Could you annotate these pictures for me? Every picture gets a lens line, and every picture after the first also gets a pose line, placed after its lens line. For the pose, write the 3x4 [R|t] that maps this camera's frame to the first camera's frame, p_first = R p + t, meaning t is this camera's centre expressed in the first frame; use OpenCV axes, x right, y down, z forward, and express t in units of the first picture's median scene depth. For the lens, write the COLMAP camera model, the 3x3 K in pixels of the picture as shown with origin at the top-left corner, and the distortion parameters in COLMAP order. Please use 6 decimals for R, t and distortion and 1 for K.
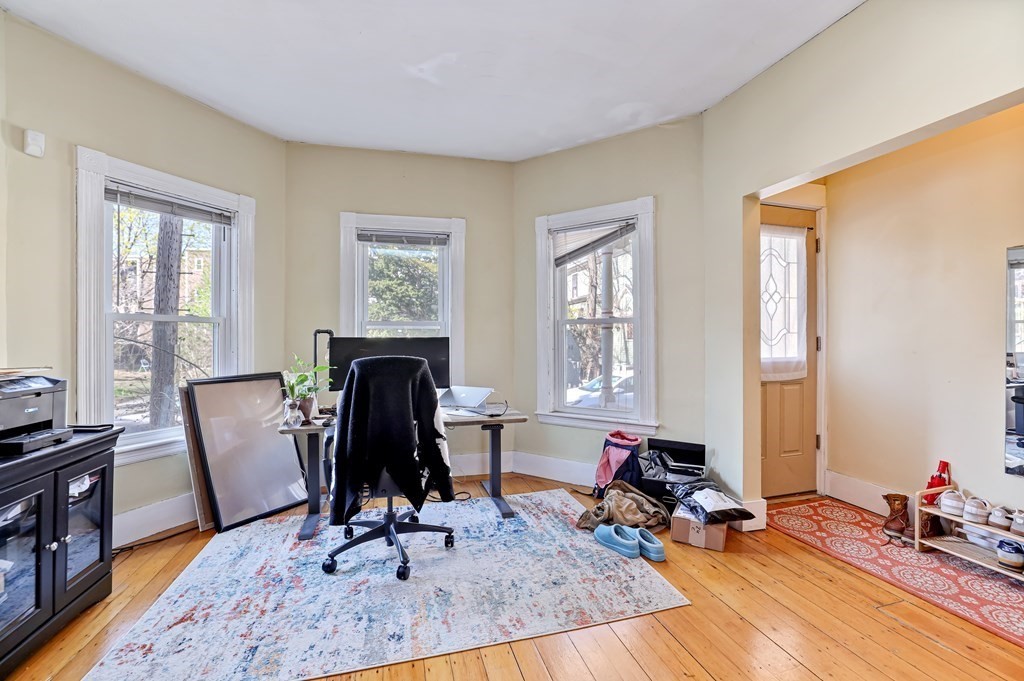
lens RADIAL K [[451.3, 0, 526.2], [0, 451.3, 339.6], [0, 0, 1]] dist [-0.046174, 0.017232]
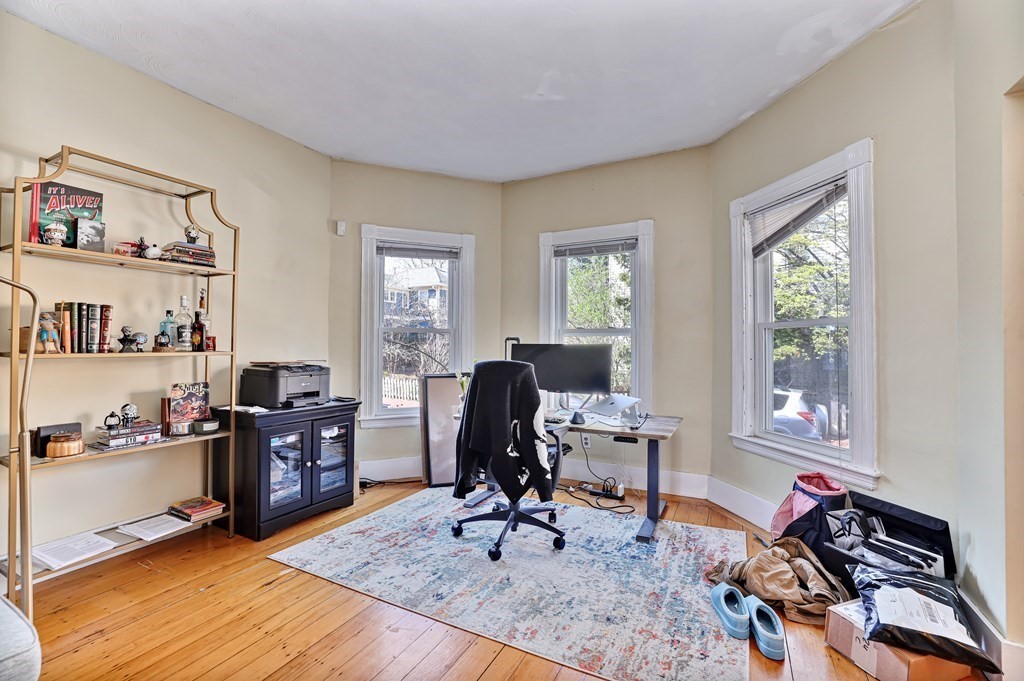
lens RADIAL K [[451.3, 0, 508.8], [0, 451.3, 338.4], [0, 0, 1]] dist [-0.046174, 0.017232]
pose [[0.718011, -0.005696, -0.696009, 0.430437], [-0.007958, 0.999834, -0.016392, 0.000970], [0.695986, 0.017309, 0.717846, 0.170272]]
